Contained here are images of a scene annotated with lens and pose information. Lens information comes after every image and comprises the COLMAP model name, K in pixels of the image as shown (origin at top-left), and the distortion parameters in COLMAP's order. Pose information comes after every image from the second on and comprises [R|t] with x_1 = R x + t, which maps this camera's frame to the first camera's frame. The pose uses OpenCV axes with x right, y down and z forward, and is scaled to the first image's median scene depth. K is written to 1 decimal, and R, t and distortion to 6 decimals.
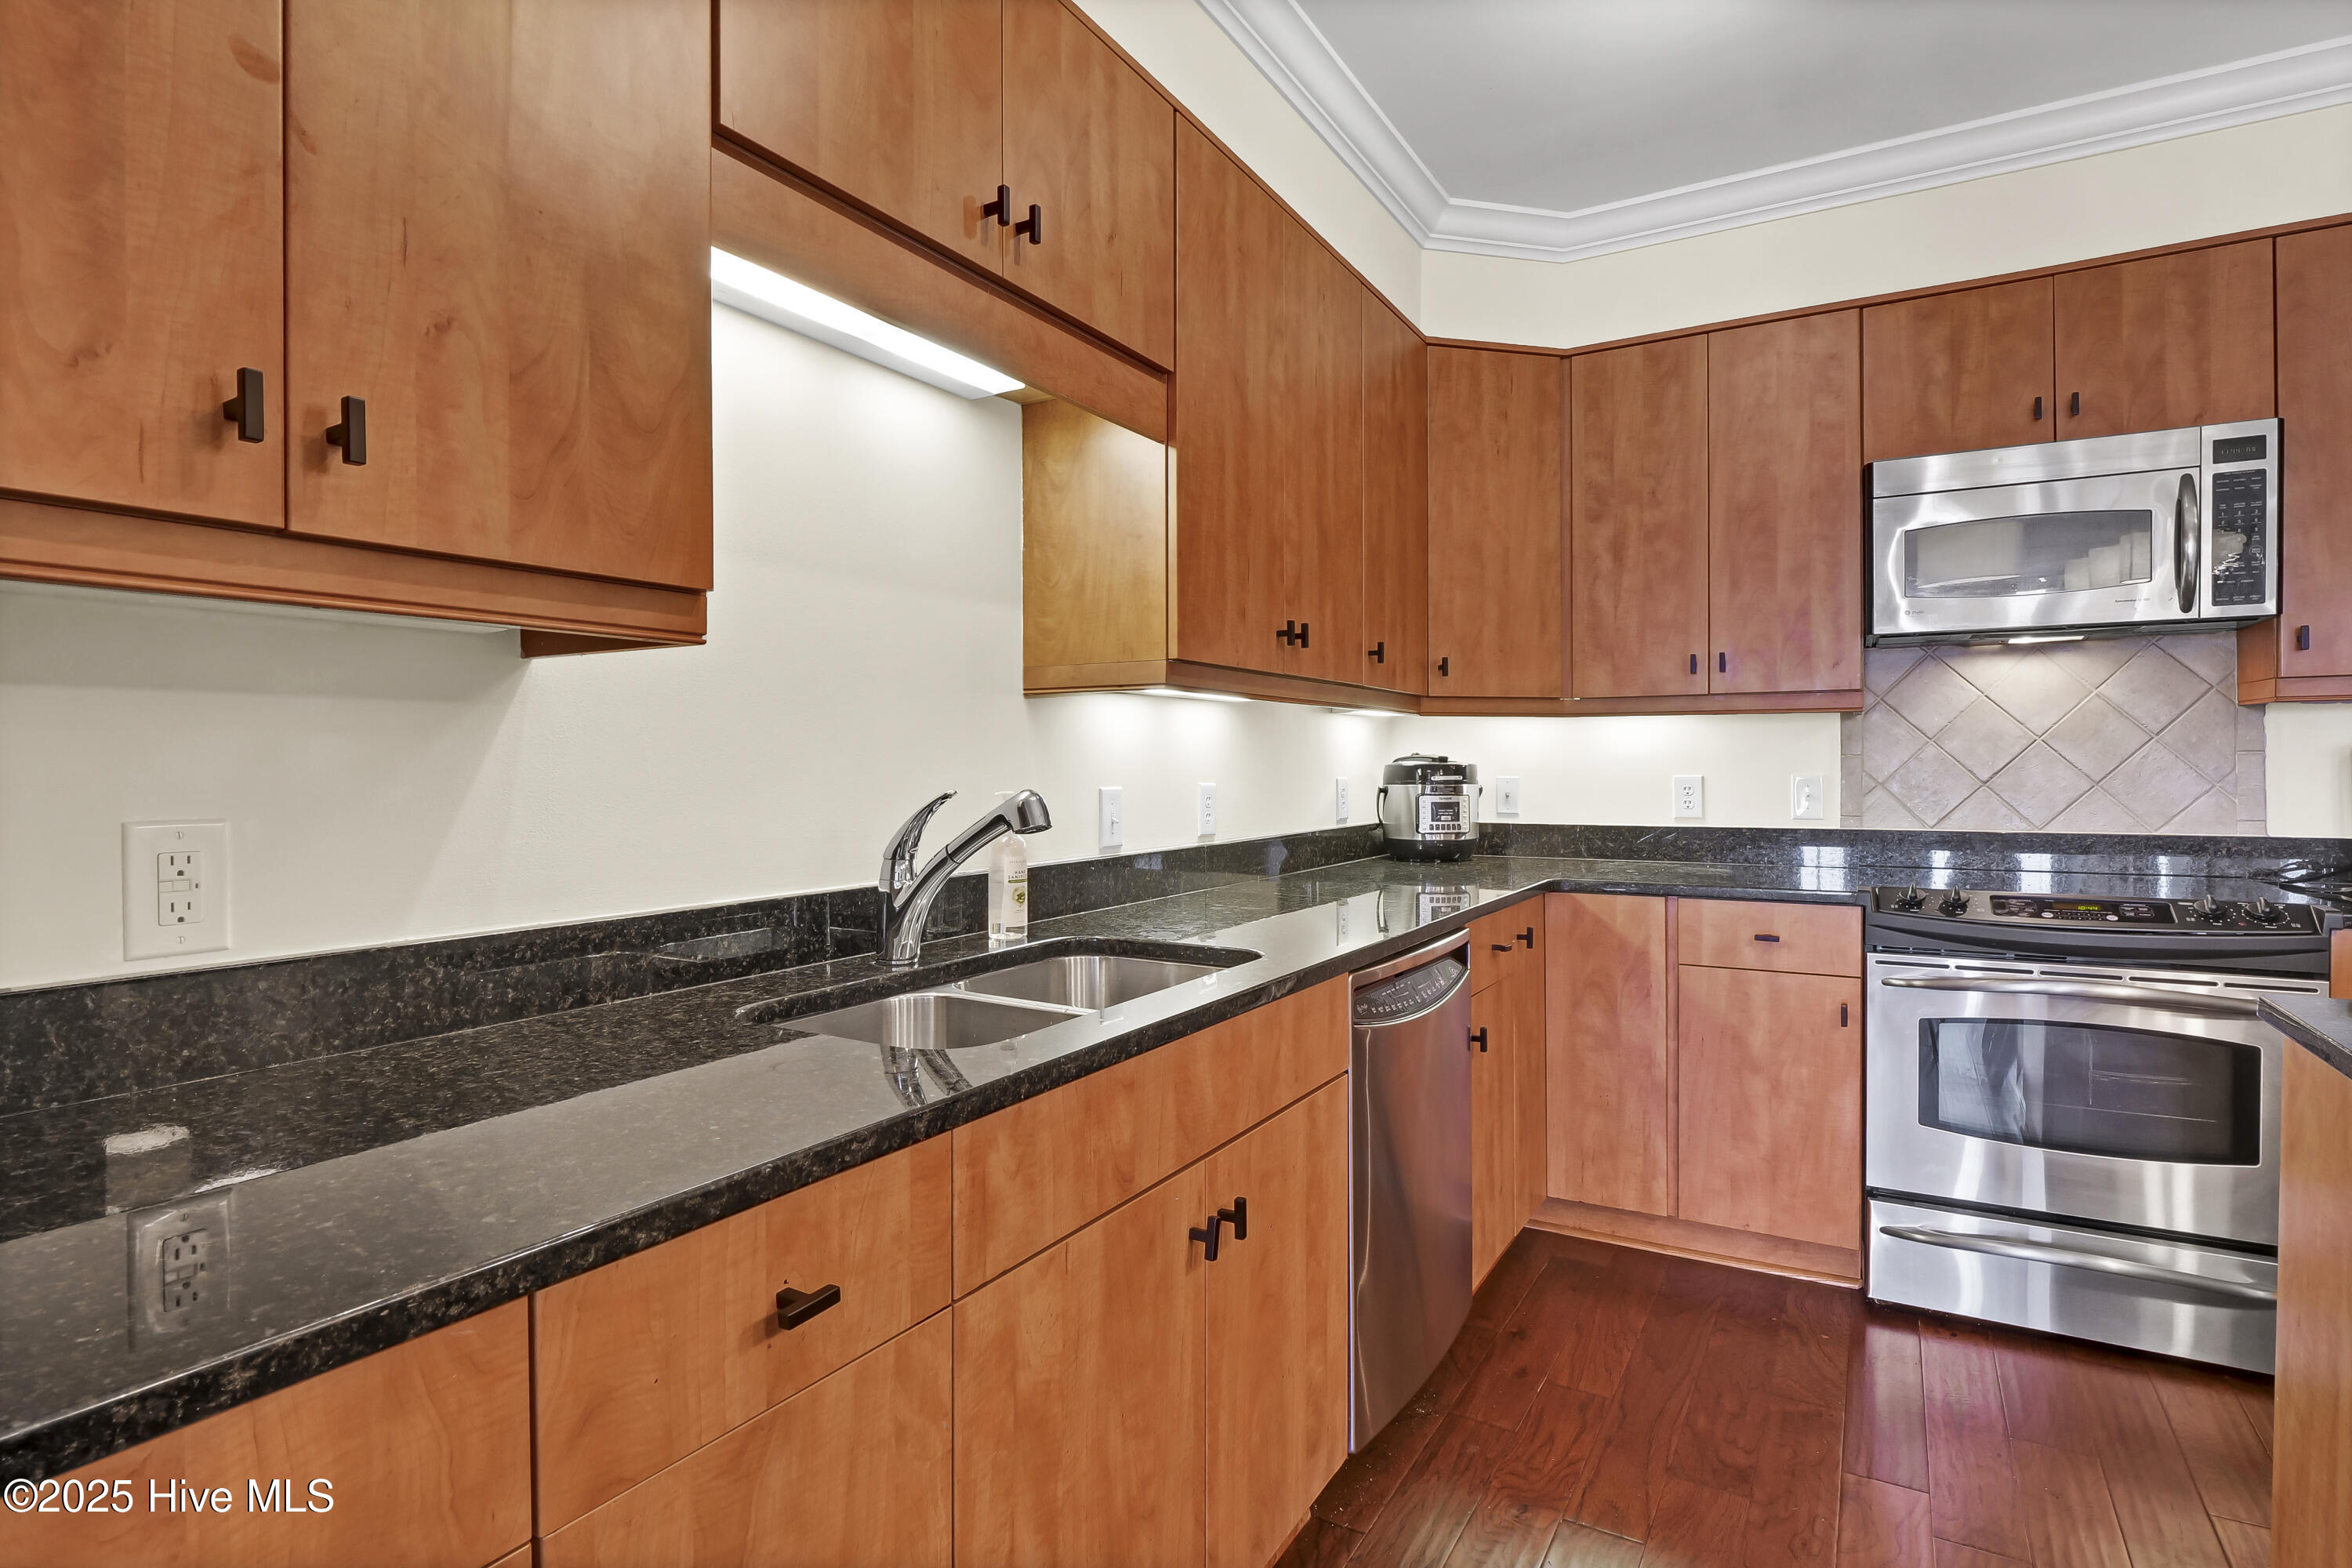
lens RADIAL K [[1175.4, 0, 1172.5], [0, 1175.4, 775.7], [0, 0, 1]] dist [-0.013975, -0.002118]
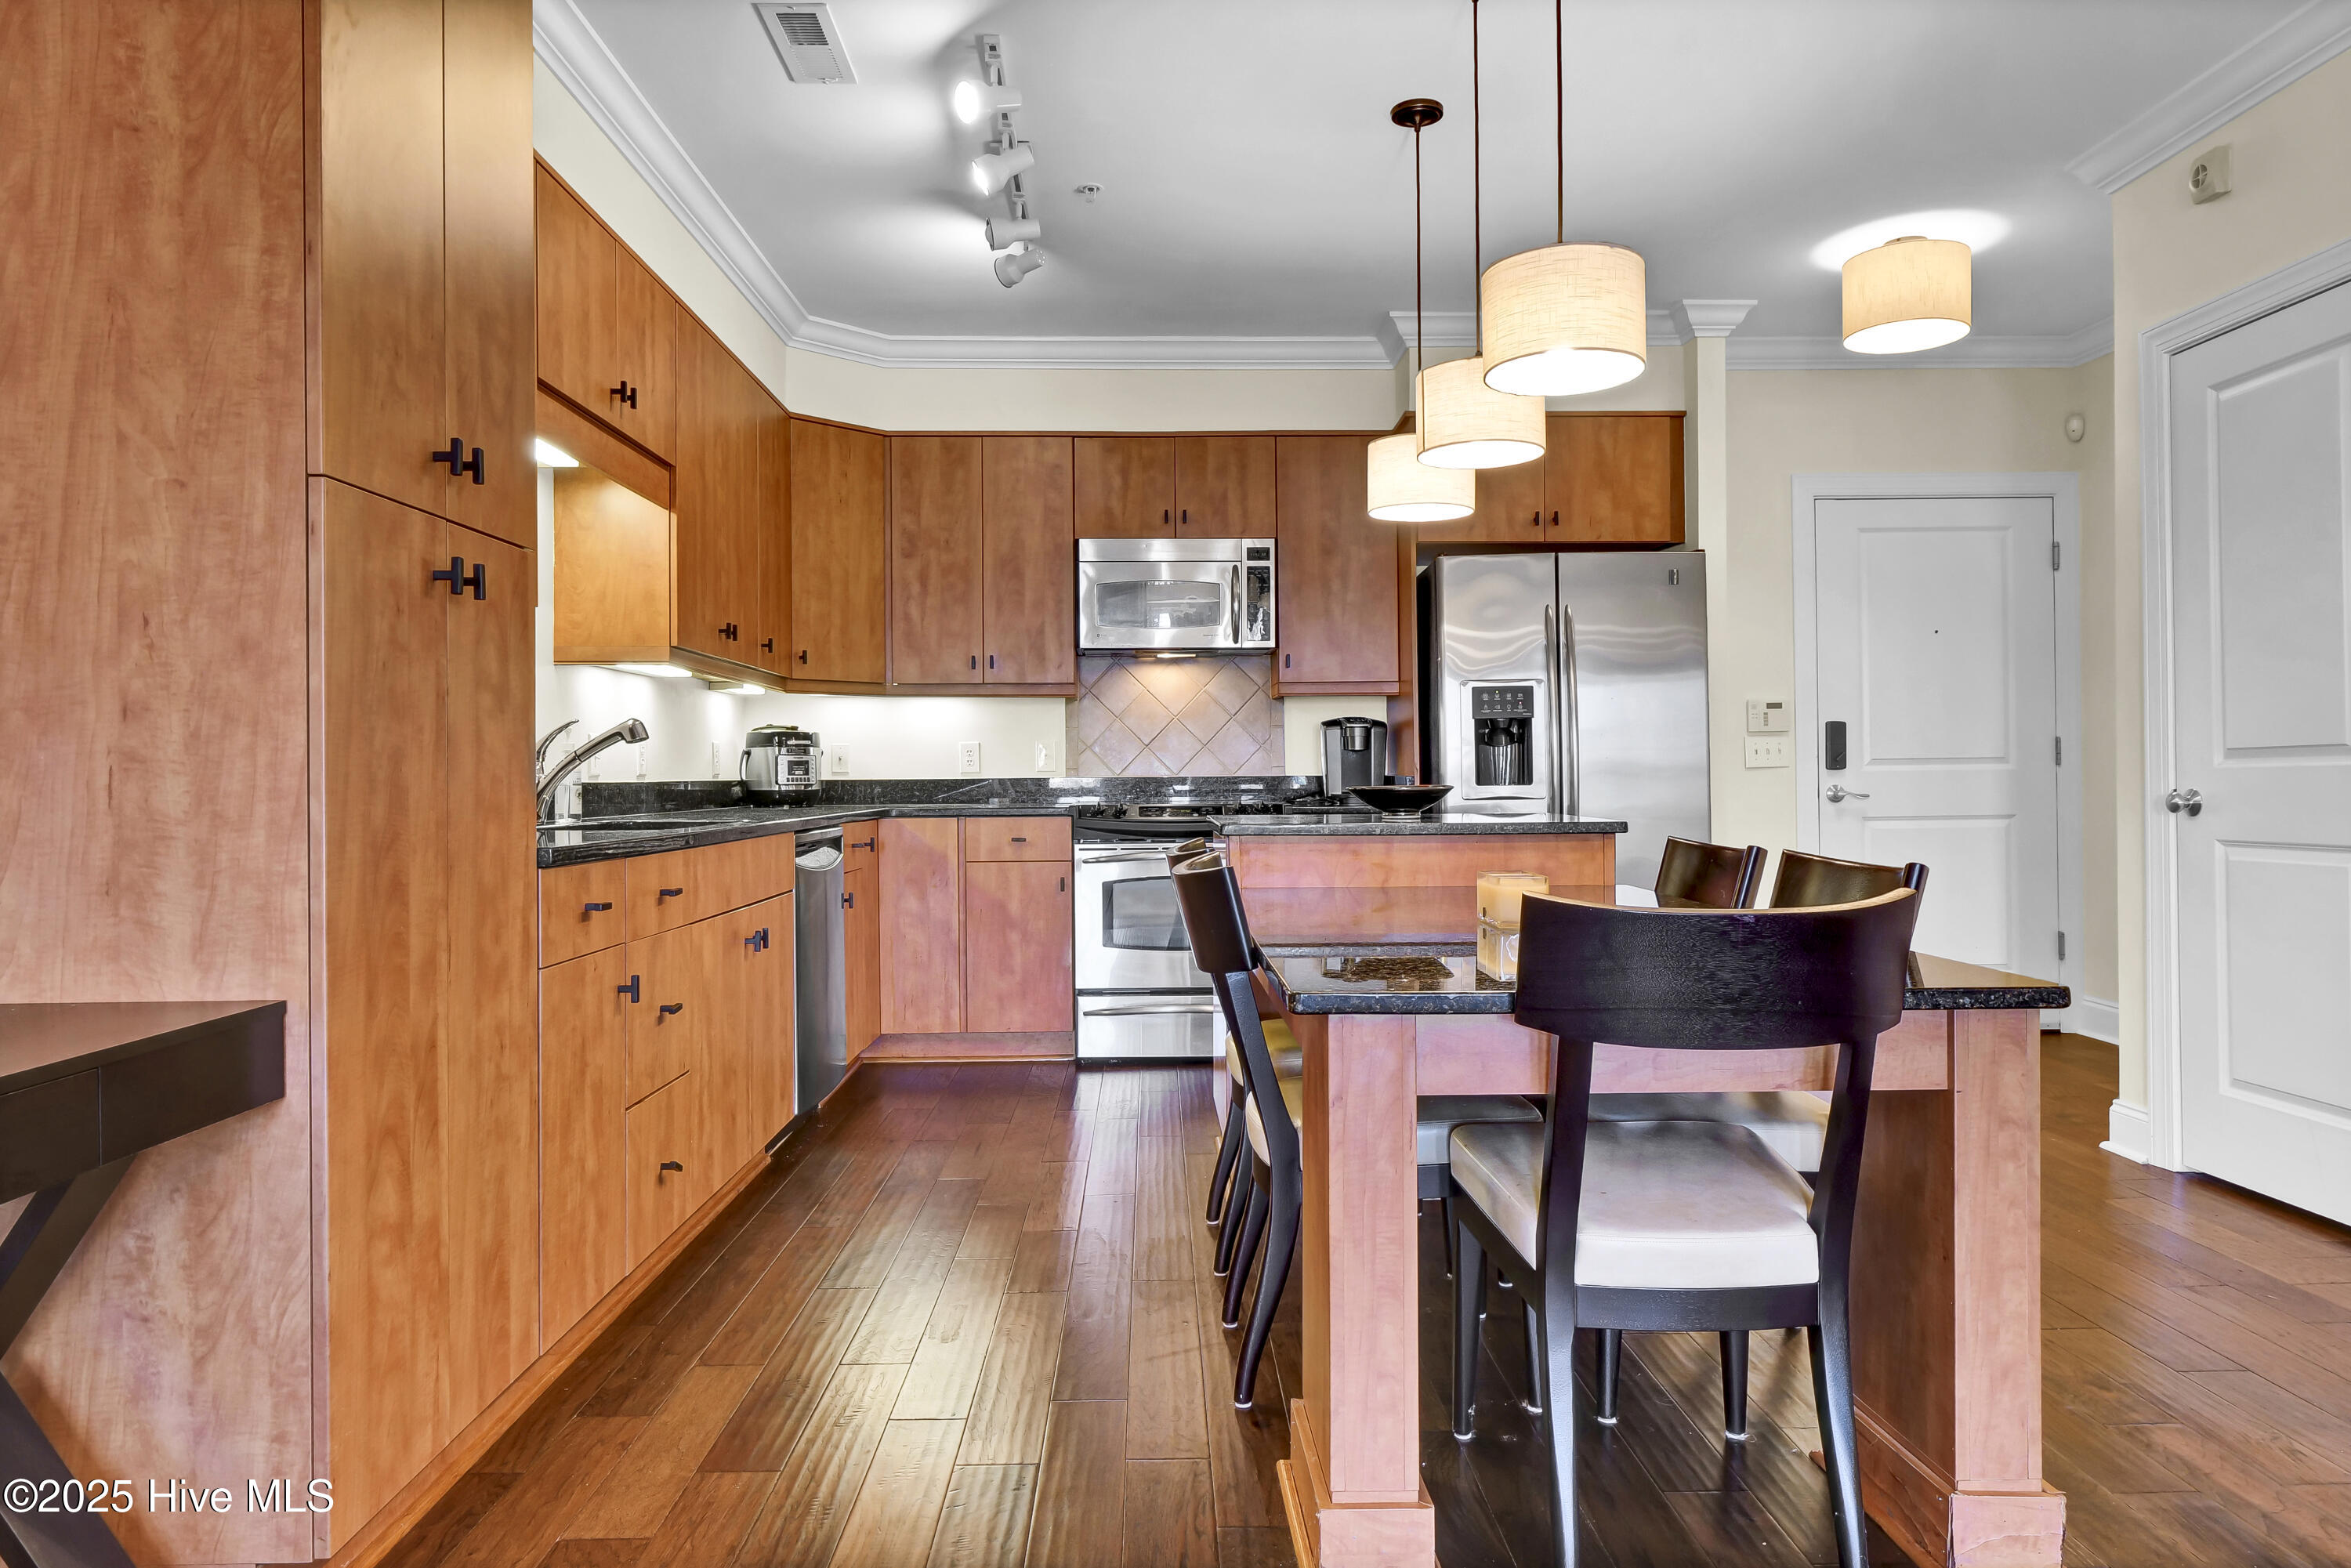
lens RADIAL K [[1489.4, 0, 1174.0], [0, 1489.4, 776.2], [0, 0, 1]] dist [0.001679, -0.001552]
pose [[0.847672, 0.000135, 0.530521, -0.343053], [0.006428, 0.999924, -0.010526, 0.070748], [-0.530482, 0.012332, 0.847606, -0.735371]]
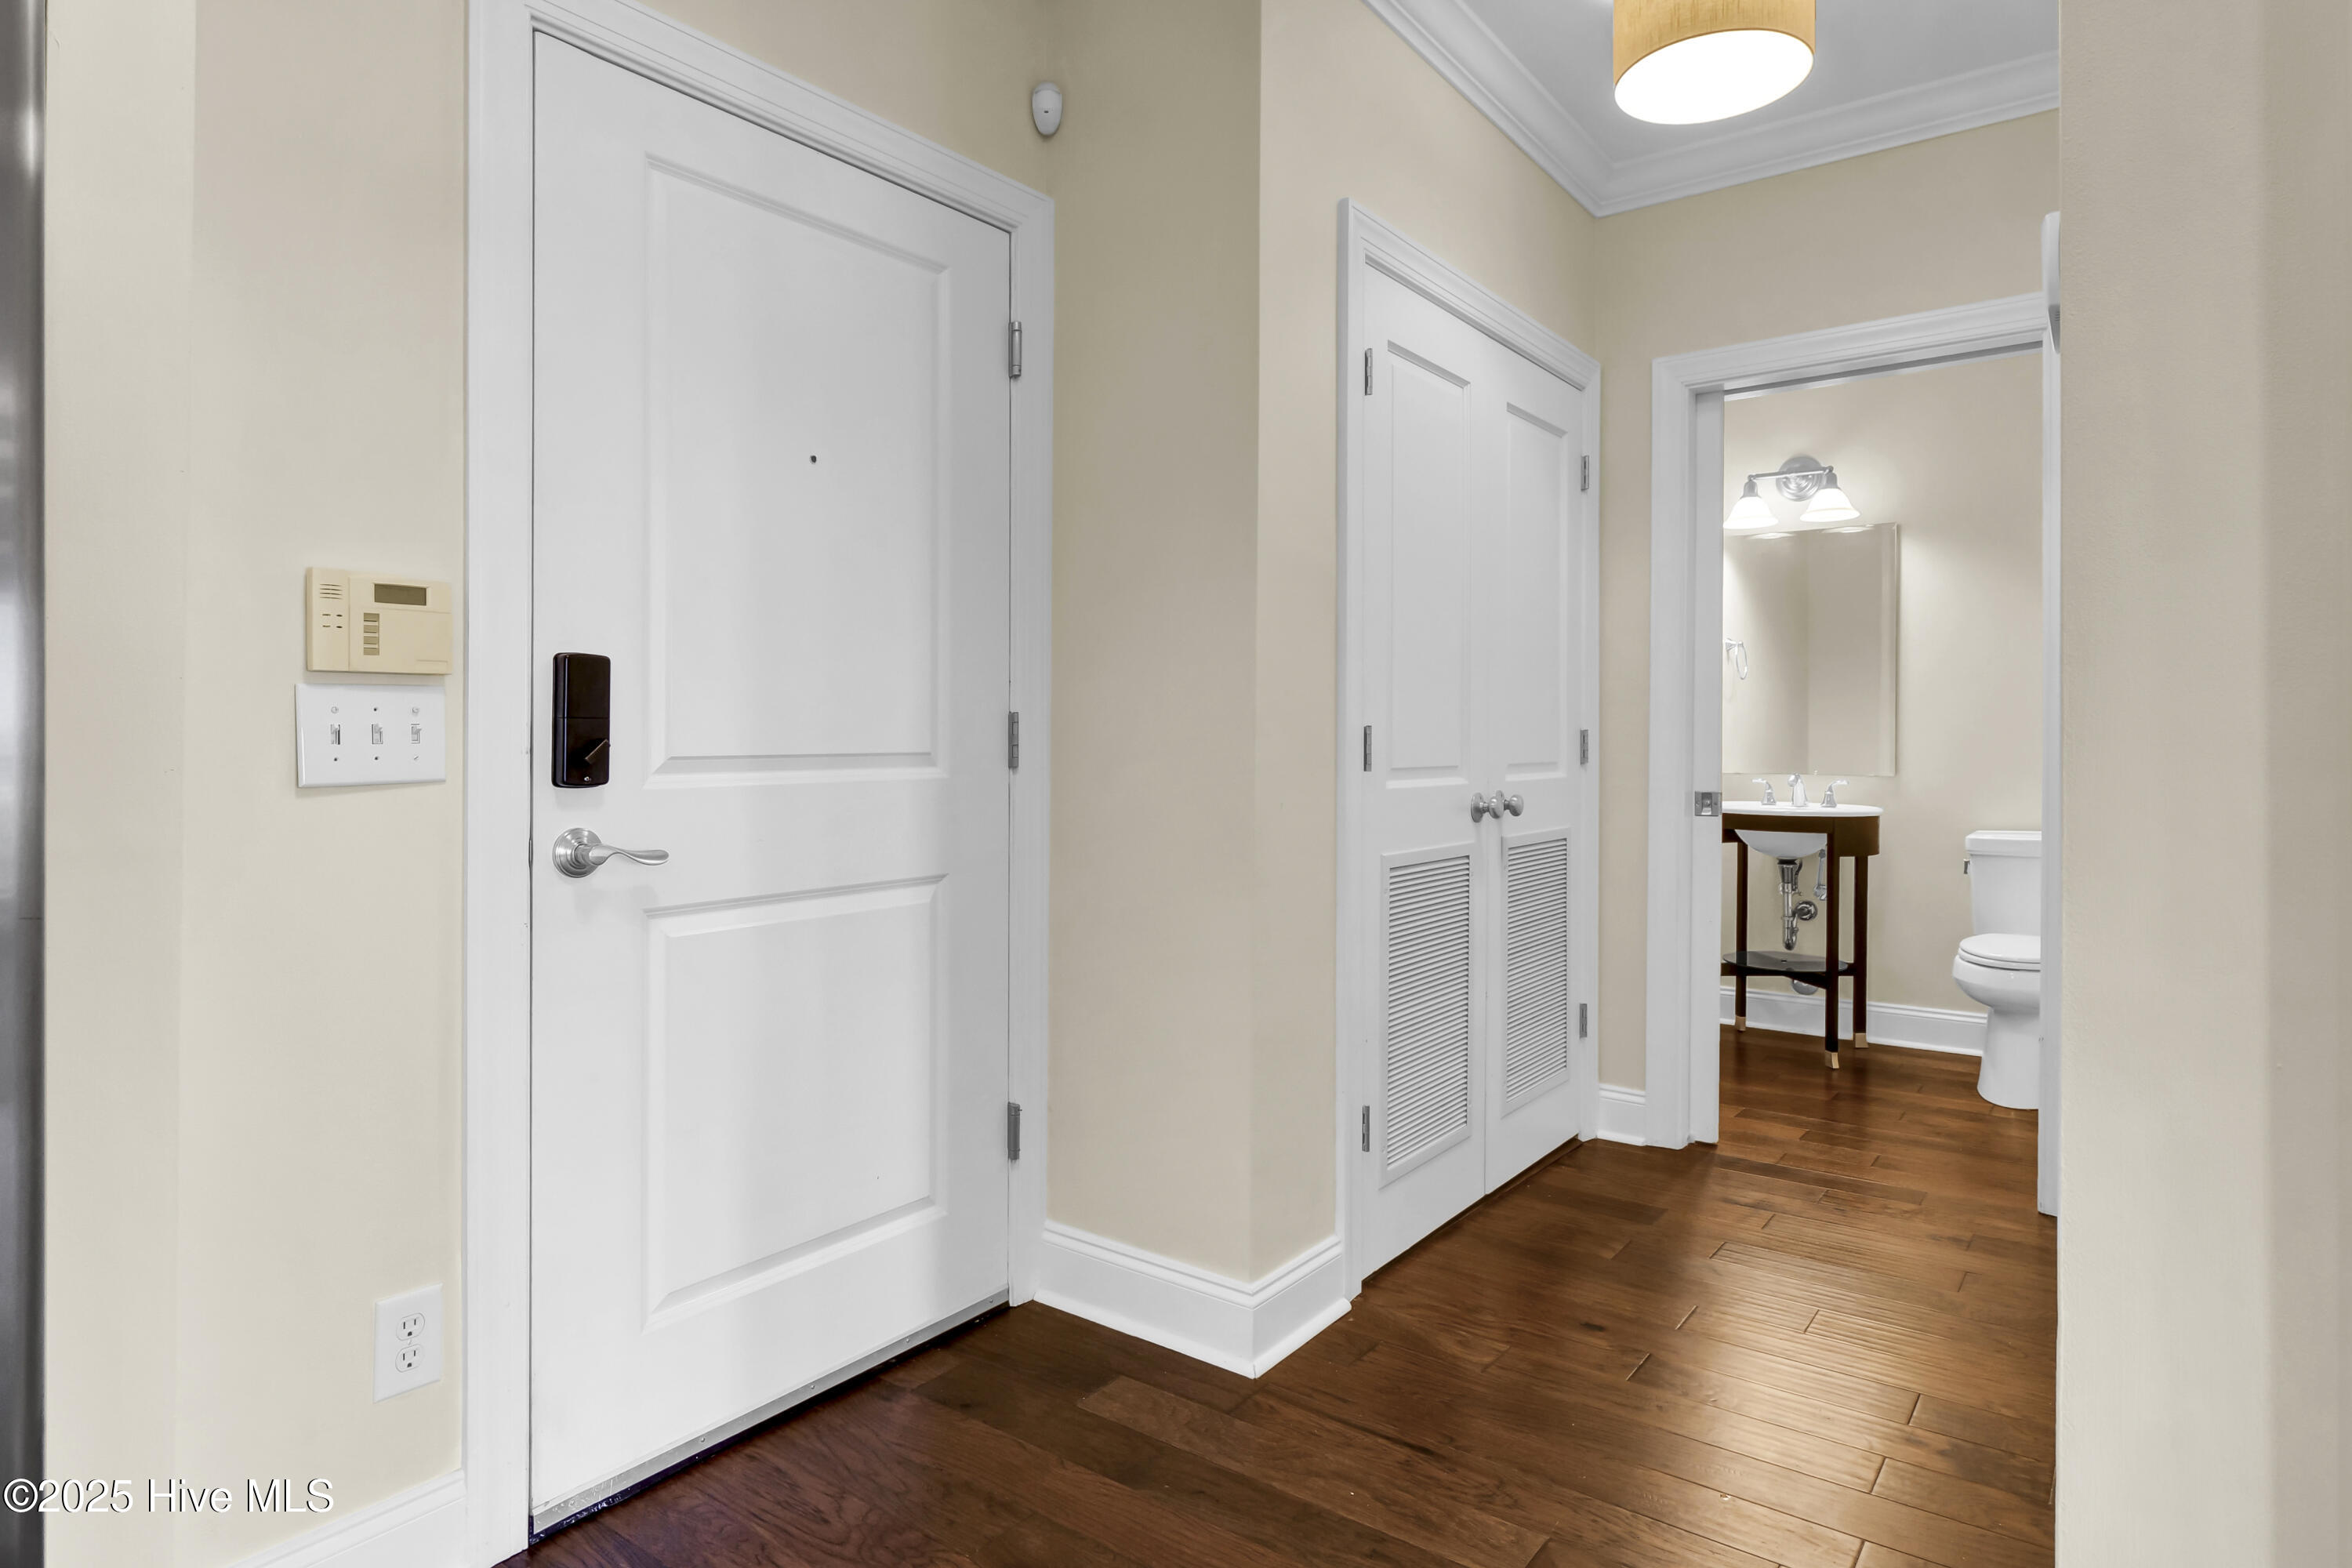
lens RADIAL K [[1306.5, 0, 1171.5], [0, 1306.5, 734.6], [0, 0, 1]] dist [-0.001150, 0.000072]
pose [[0.101539, 0.010547, 0.994776, 0.851167], [0.002446, 0.999938, -0.010851, 0.029016], [-0.994829, 0.003535, 0.101507, 0.125997]]
